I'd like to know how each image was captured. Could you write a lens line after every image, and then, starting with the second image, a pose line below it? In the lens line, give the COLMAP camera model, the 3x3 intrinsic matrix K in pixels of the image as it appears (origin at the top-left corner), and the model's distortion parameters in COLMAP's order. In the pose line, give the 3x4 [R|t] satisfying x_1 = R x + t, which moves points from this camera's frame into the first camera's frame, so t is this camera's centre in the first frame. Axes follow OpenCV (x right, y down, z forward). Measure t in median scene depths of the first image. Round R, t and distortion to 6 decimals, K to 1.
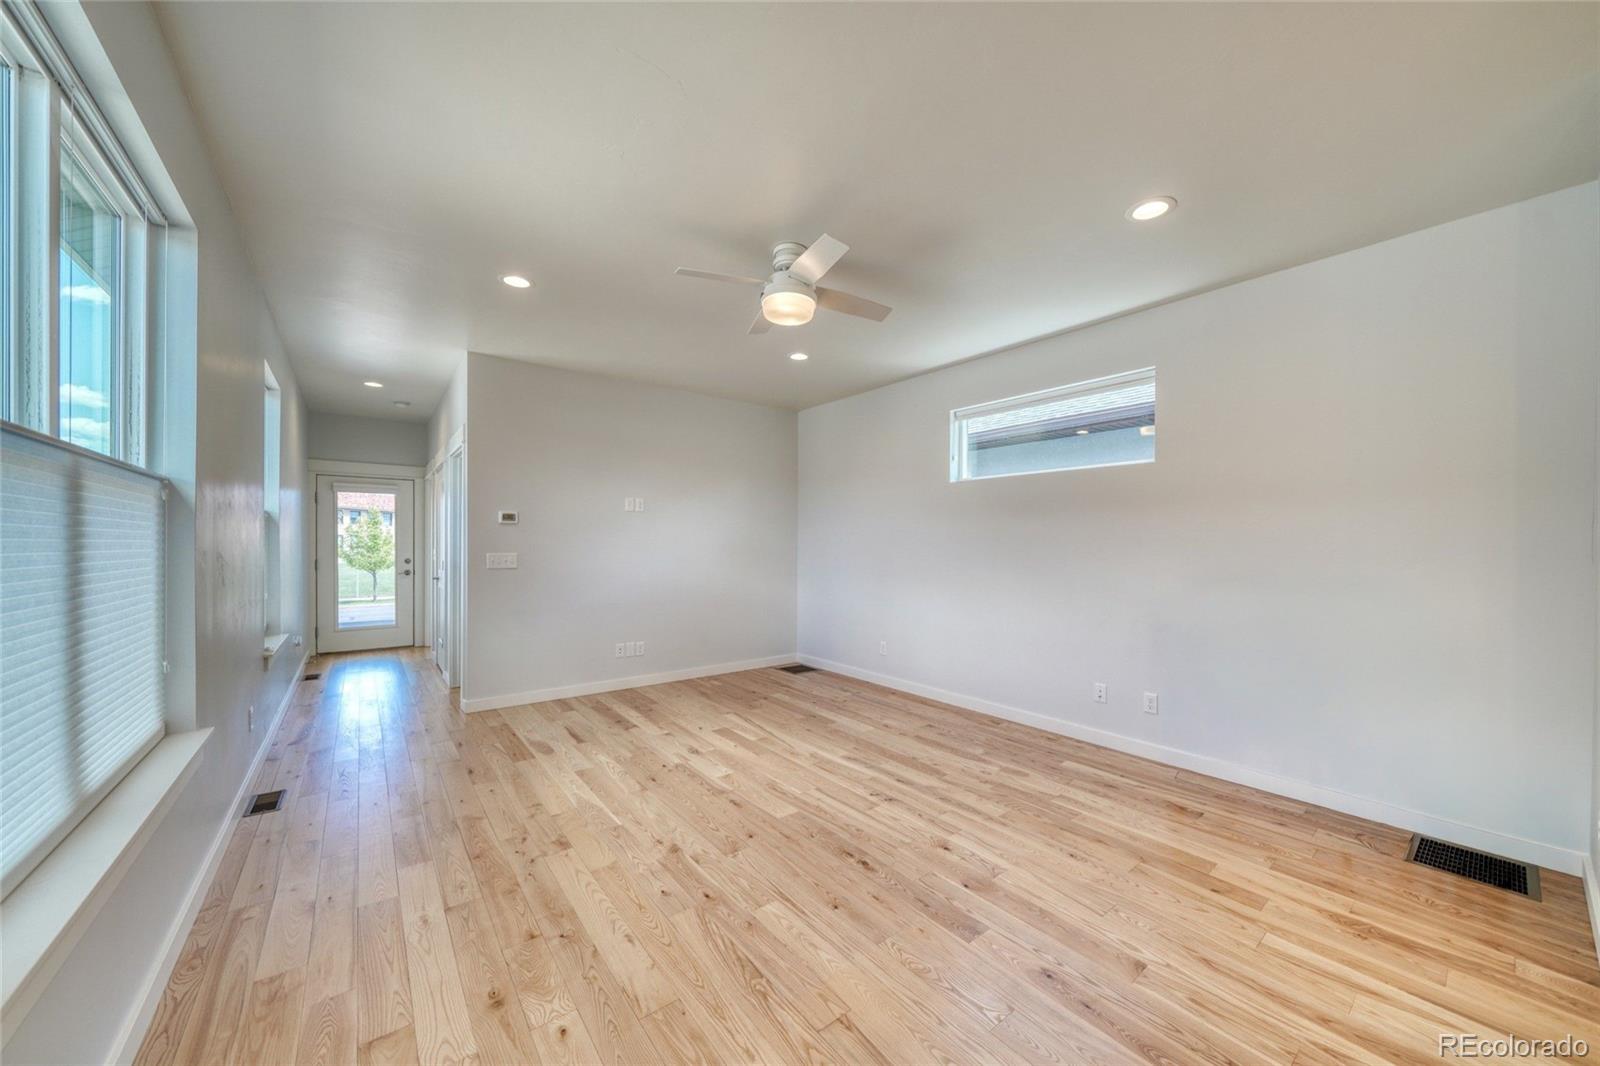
lens RADIAL K [[564.3, 0, 793.8], [0, 564.3, 551.0], [0, 0, 1]] dist [-0.006306, 0.000097]
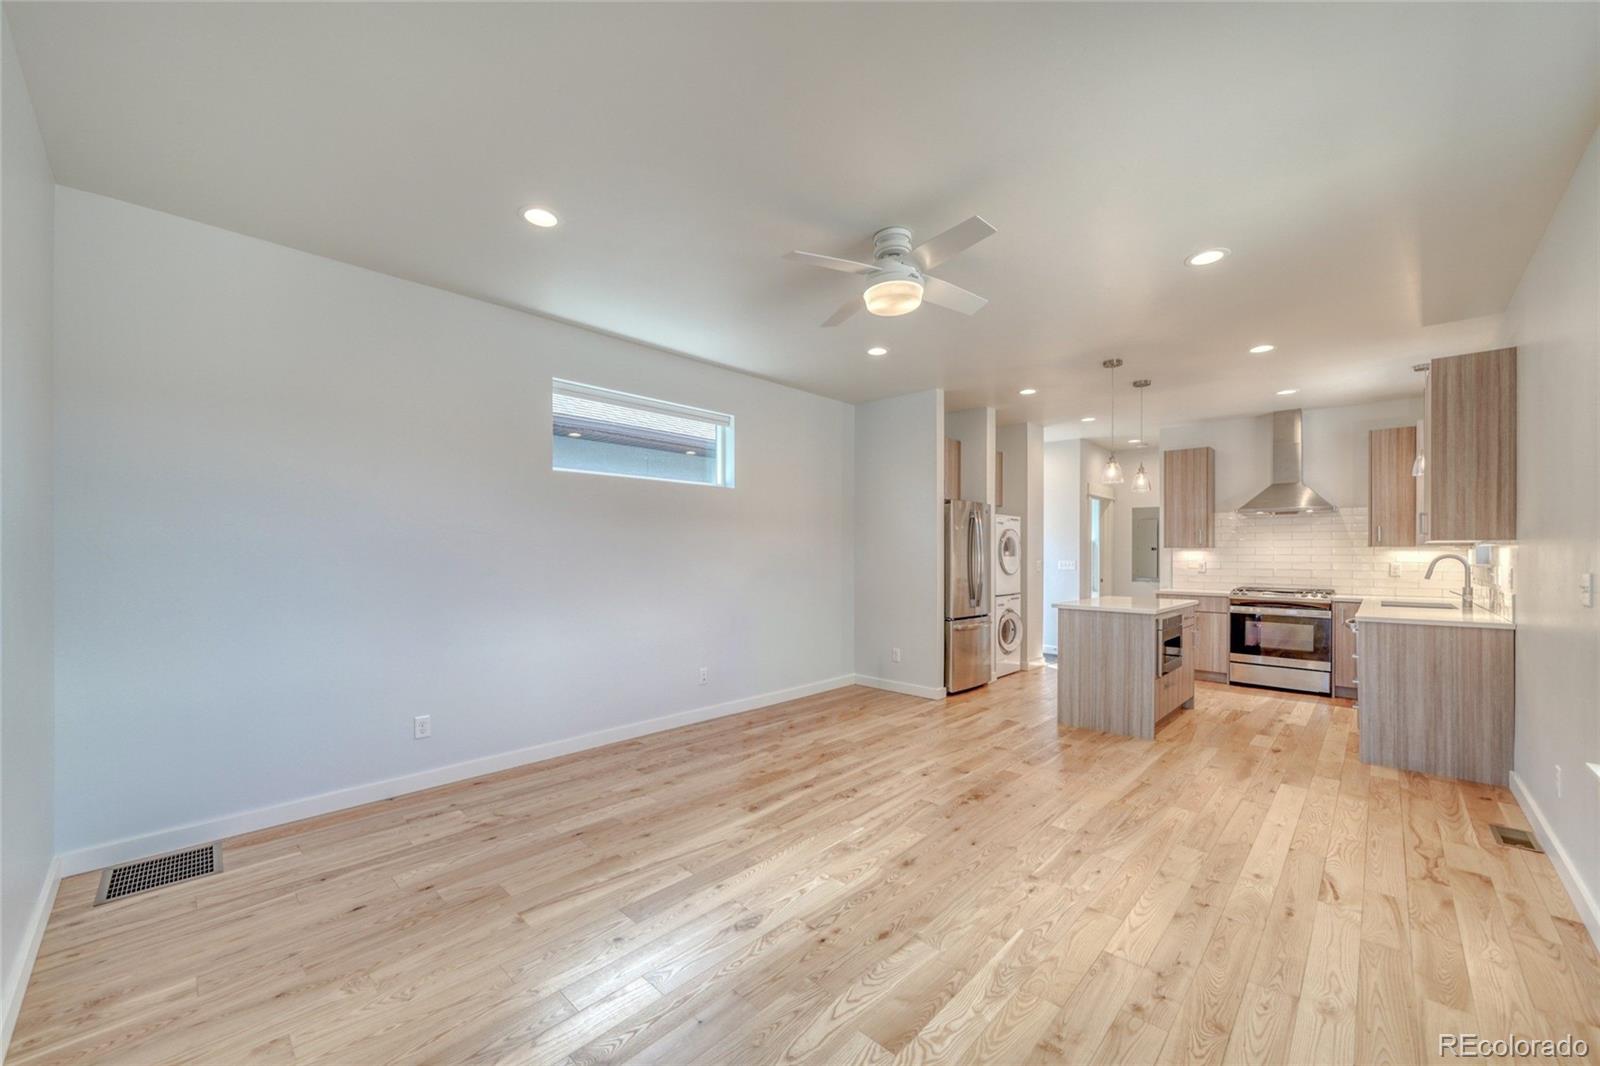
lens RADIAL K [[615.1, 0, 790.1], [0, 615.1, 554.5], [0, 0, 1]] dist [-0.001741, -0.000163]
pose [[-0.144647, -0.010640, 0.989426, -0.877216], [0.008860, 0.999888, 0.012048, -0.019557], [-0.989444, 0.010509, -0.144536, 1.168964]]
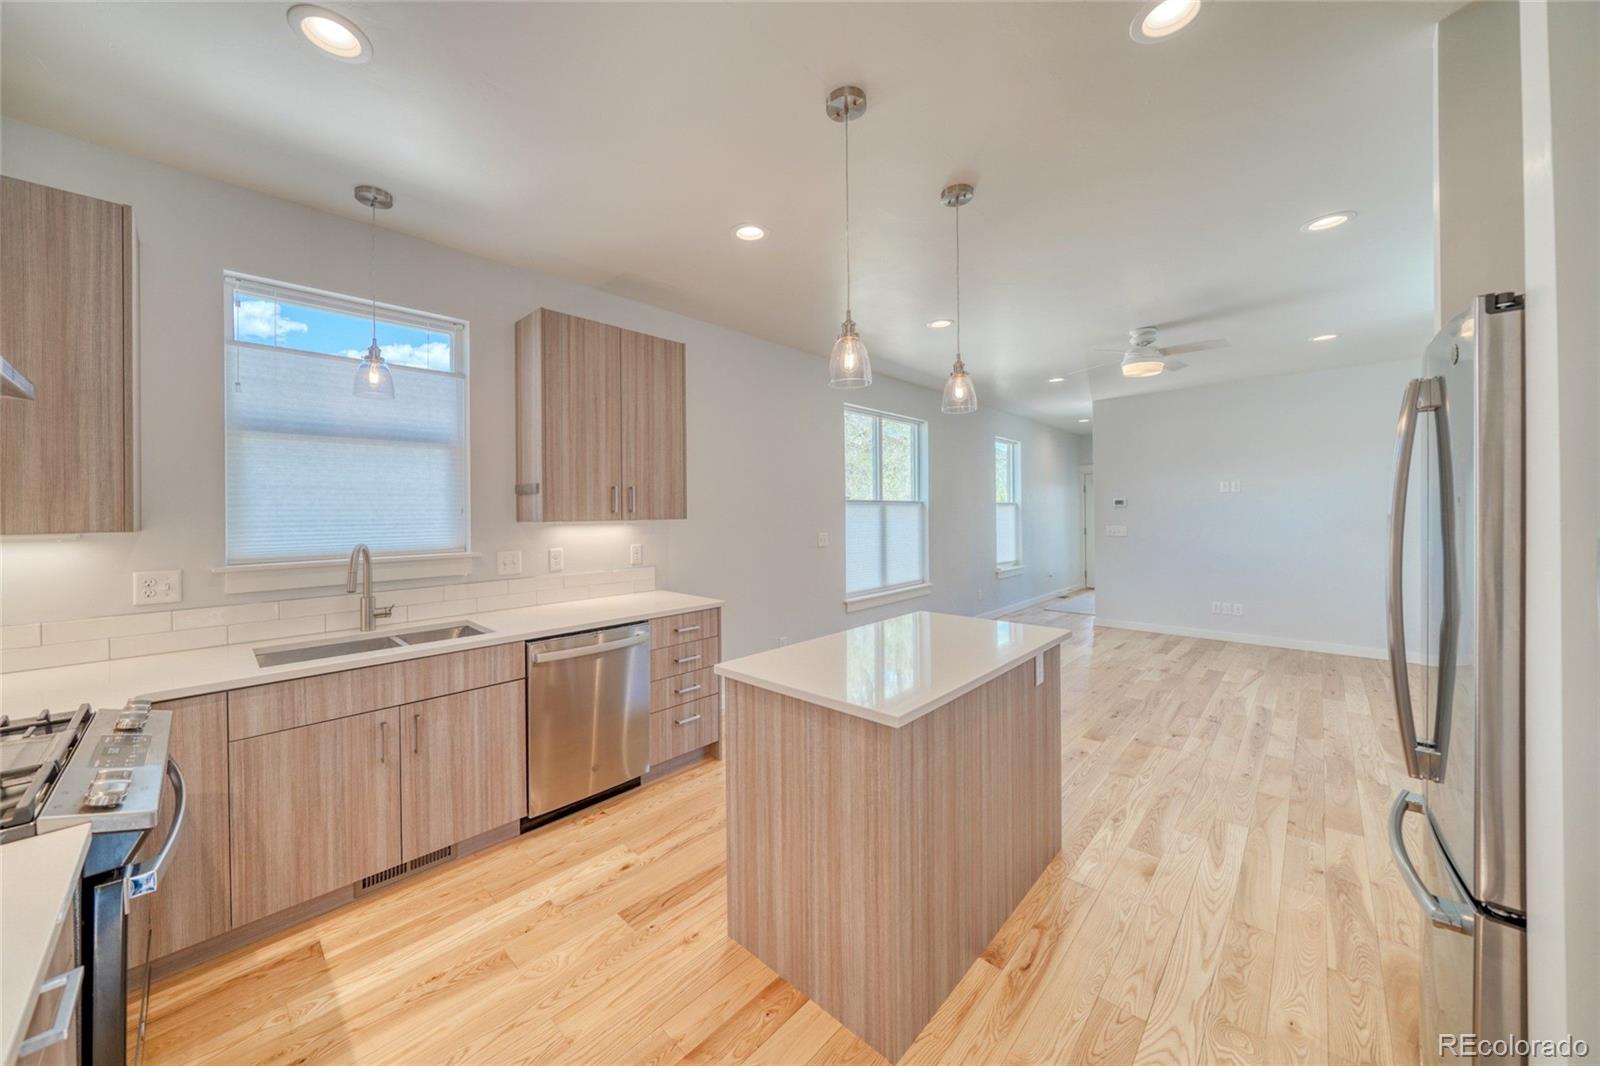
lens RADIAL K [[561.2, 0, 781.9], [0, 561.2, 508.5], [0, 0, 1]] dist [-0.006829, 0.000046]
pose [[0.145376, -0.016712, -0.989235, 1.189296], [-0.001292, 0.999853, -0.017081, -0.023608], [0.989376, 0.003761, 0.145333, -0.160463]]
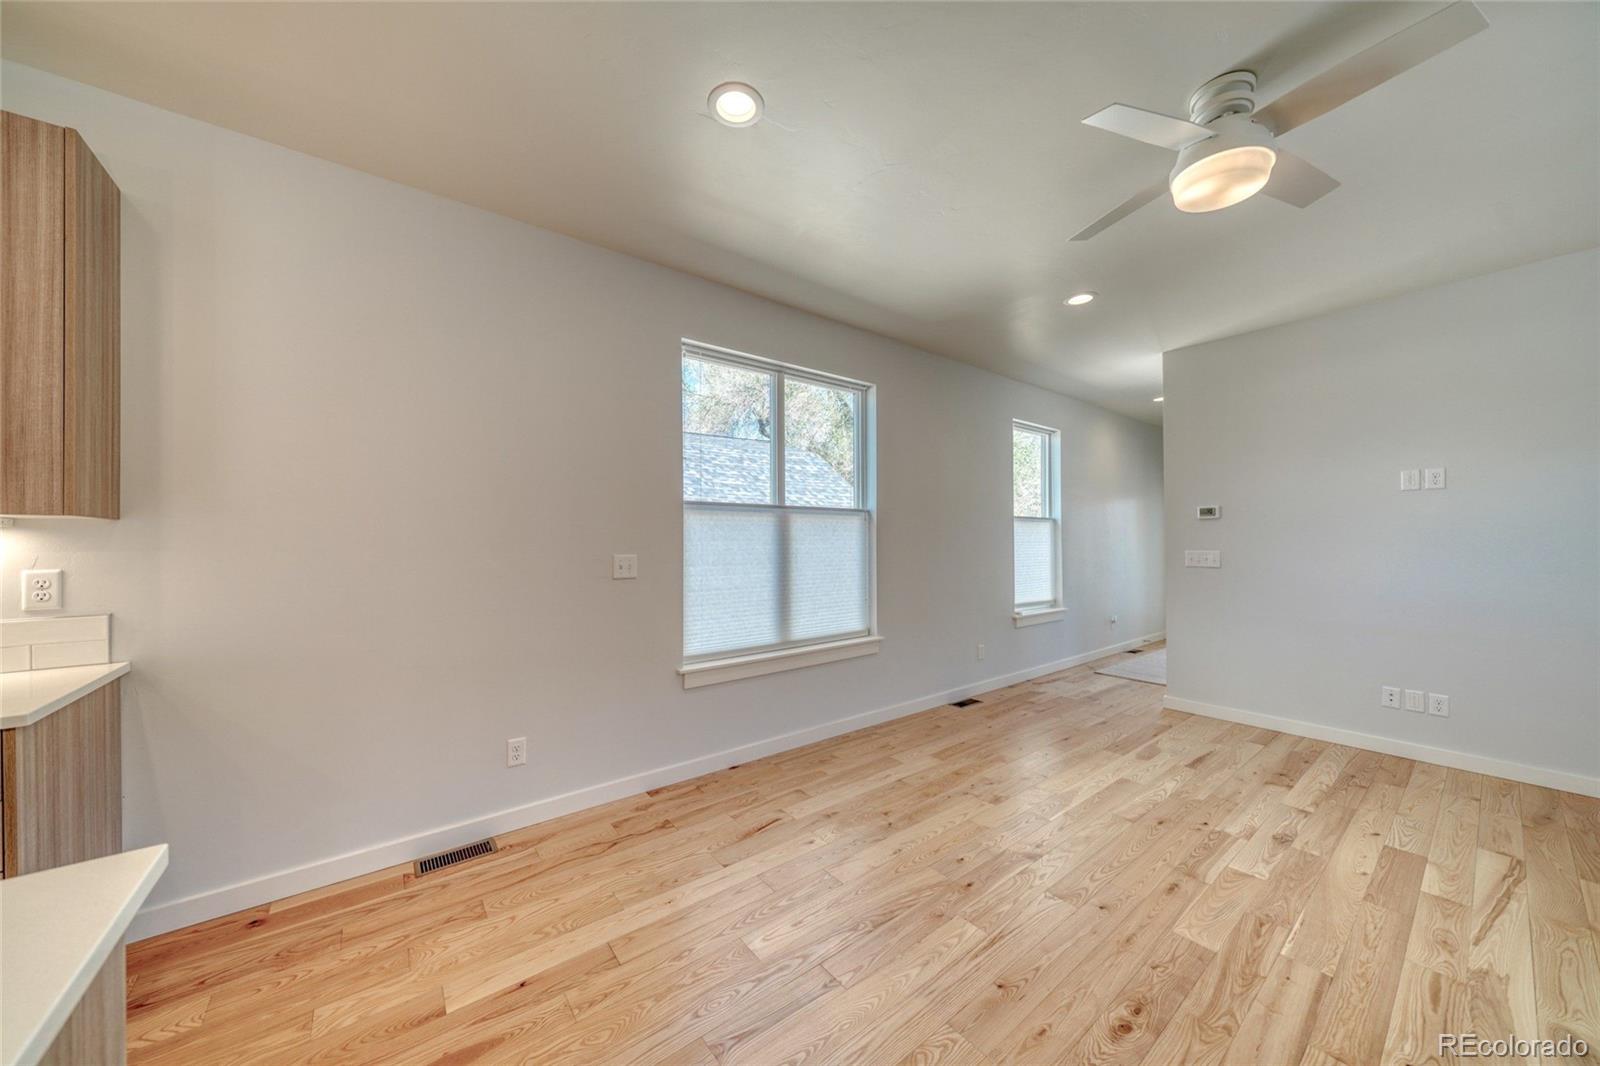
lens RADIAL K [[545.9, 0, 790.8], [0, 545.9, 537.5], [0, 0, 1]] dist [-0.006195, 0.000262]
pose [[-0.007068, -0.013666, -0.999882, 0.554541], [-0.007779, 0.999877, -0.013611, -0.000639], [0.999945, 0.007682, -0.007174, 0.446729]]
